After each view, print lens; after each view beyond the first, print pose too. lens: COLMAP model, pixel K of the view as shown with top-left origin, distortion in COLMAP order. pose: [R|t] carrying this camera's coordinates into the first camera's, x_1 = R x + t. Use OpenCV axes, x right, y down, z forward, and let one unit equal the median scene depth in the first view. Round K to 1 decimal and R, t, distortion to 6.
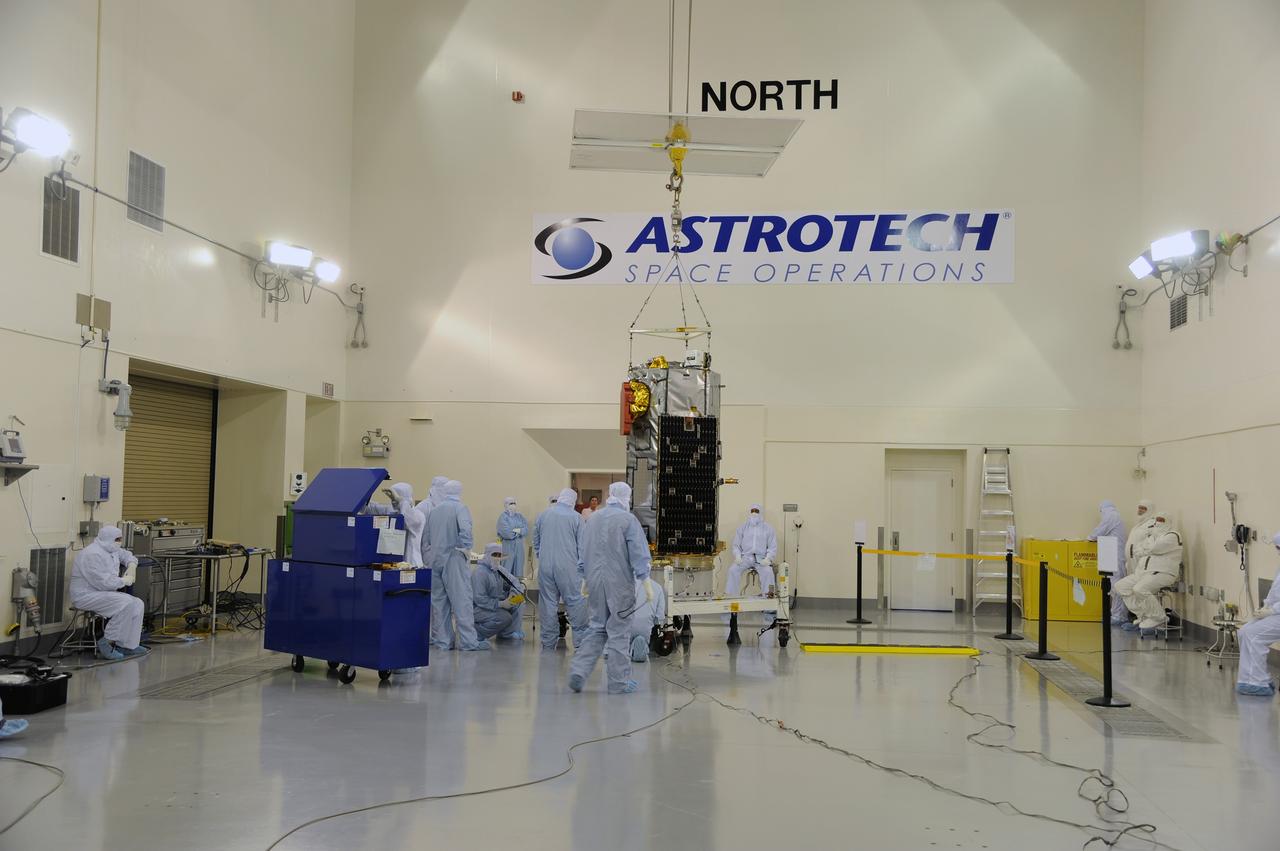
lens RADIAL K [[1332.4, 0, 637.9], [0, 1332.4, 442.1], [0, 0, 1]] dist [0.065963, 0.024074]
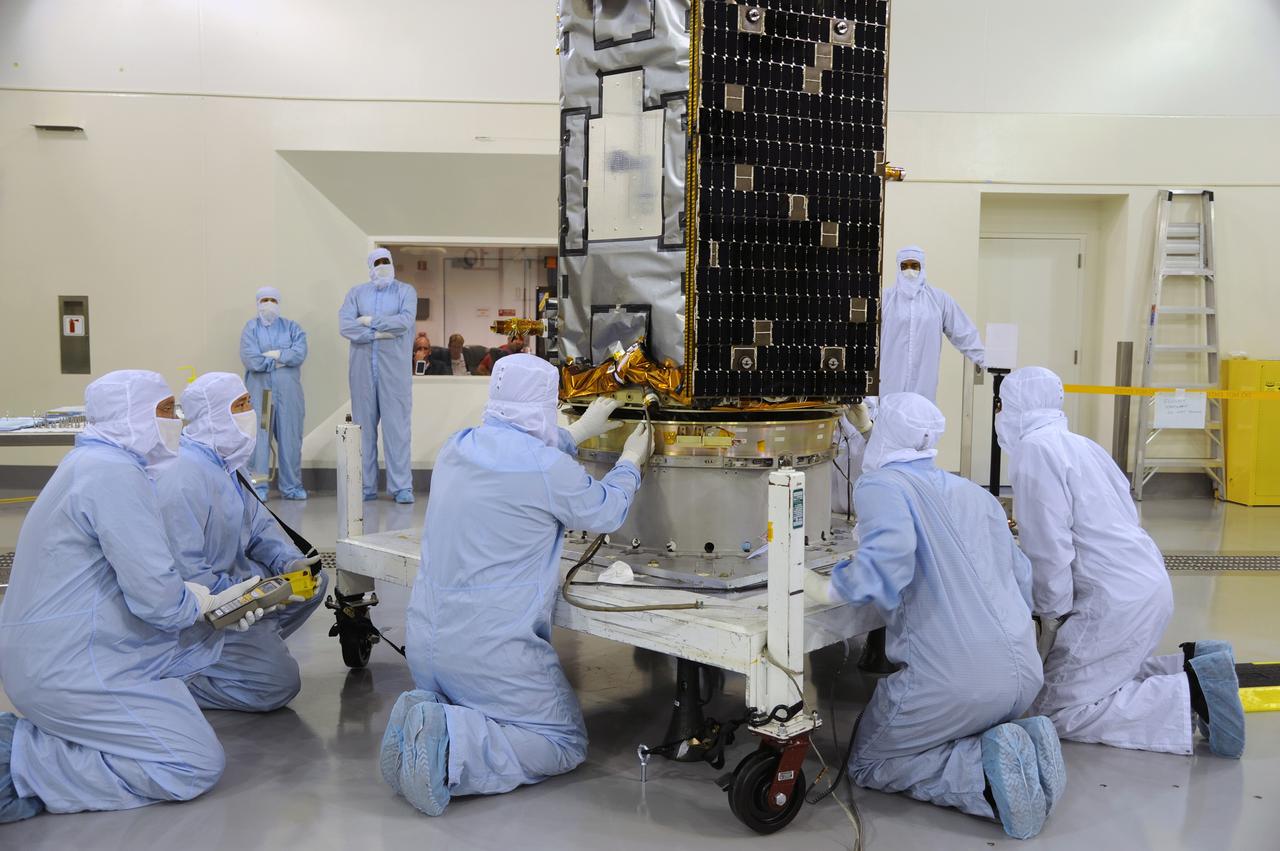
lens RADIAL K [[1018.8, 0, 640.0], [0, 1018.8, 425.5], [0, 0, 1]] dist [0.003410, 0.002116]
pose [[0.981778, -0.021026, 0.188867, -0.036115], [-0.001619, 0.992899, 0.118950, 0.061993], [-0.190027, -0.117088, 0.974772, 0.779877]]
